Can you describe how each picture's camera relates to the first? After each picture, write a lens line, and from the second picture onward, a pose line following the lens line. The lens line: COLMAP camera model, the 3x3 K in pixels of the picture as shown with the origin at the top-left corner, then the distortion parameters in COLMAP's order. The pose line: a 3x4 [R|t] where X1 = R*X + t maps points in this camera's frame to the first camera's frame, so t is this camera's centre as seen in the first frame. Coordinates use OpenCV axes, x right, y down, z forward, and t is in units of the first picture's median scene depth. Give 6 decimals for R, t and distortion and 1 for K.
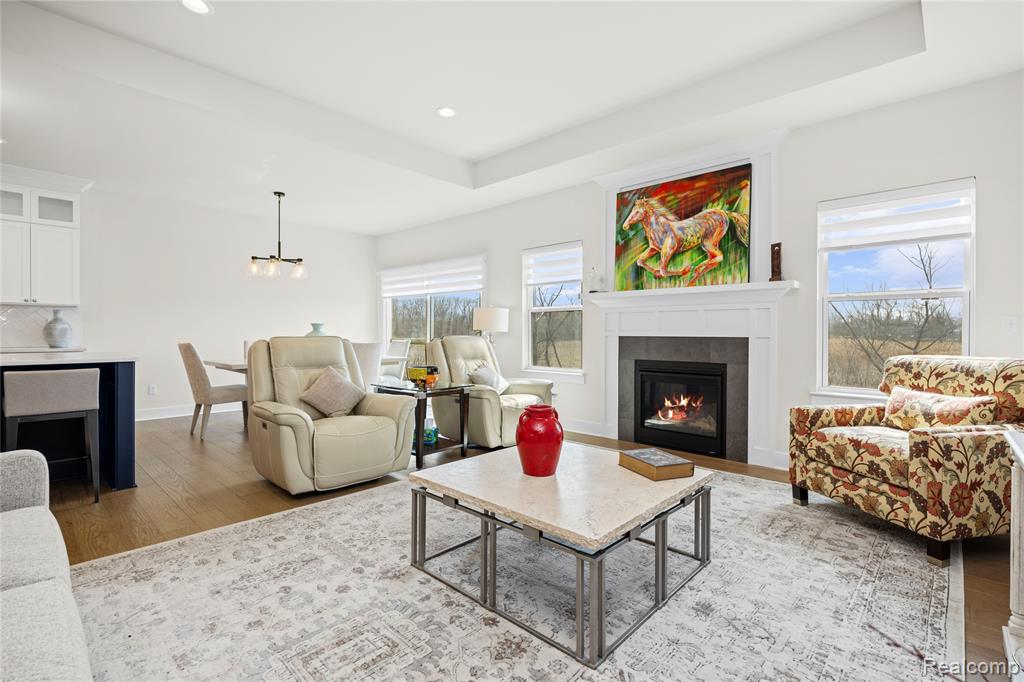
lens RADIAL K [[473.7, 0, 509.9], [0, 473.7, 333.3], [0, 0, 1]] dist [0.002830, -0.000921]
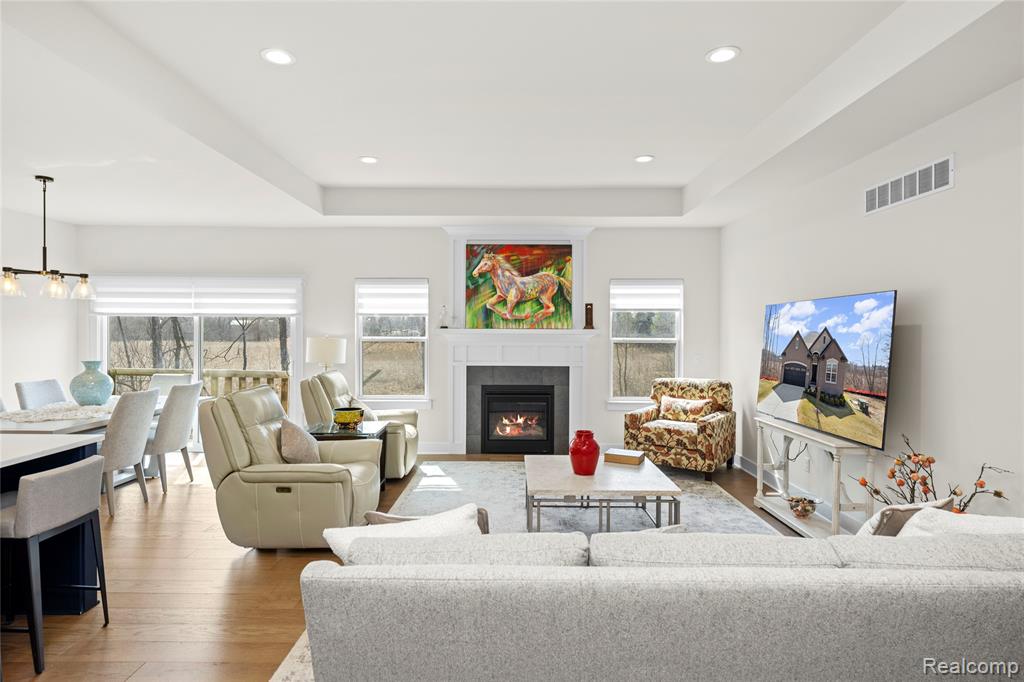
lens RADIAL K [[556.1, 0, 510.2], [0, 556.1, 332.3], [0, 0, 1]] dist [0.006973, 0.000754]
pose [[0.731581, -0.002218, 0.681751, -0.747372], [-0.001179, 0.999989, 0.004520, -0.098886], [-0.681753, -0.004110, 0.731571, -0.097381]]
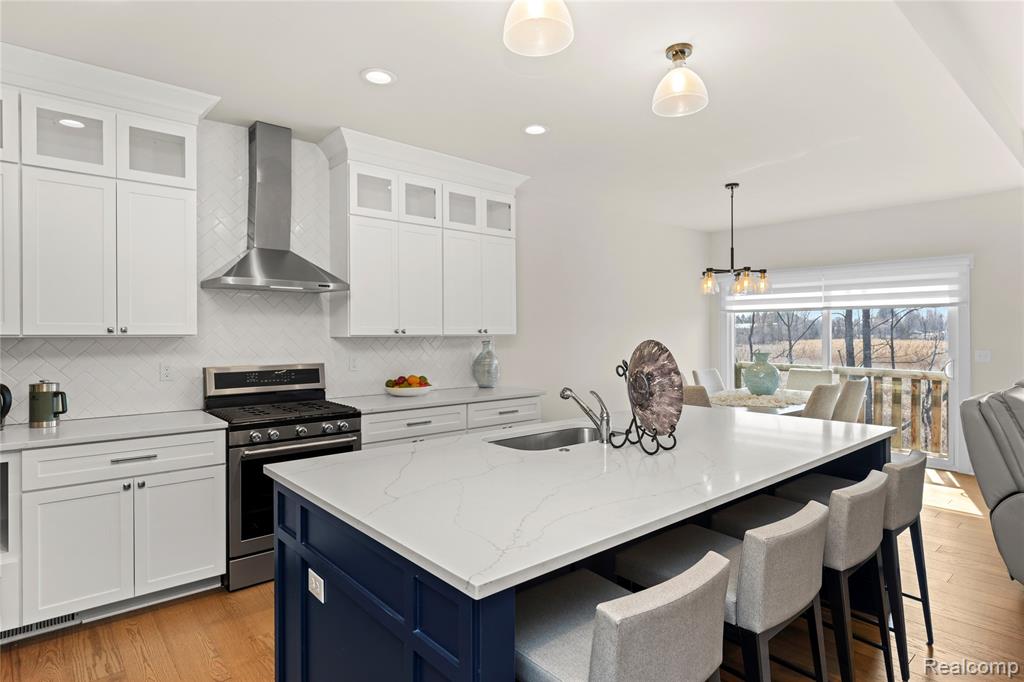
lens RADIAL K [[556.1, 0, 509.5], [0, 556.1, 335.8], [0, 0, 1]] dist [0.006973, 0.000754]
pose [[0.995318, -0.005771, -0.096483, -1.038872], [0.006123, 0.999976, 0.003353, -0.076089], [0.096461, -0.003928, 0.995329, 0.088341]]
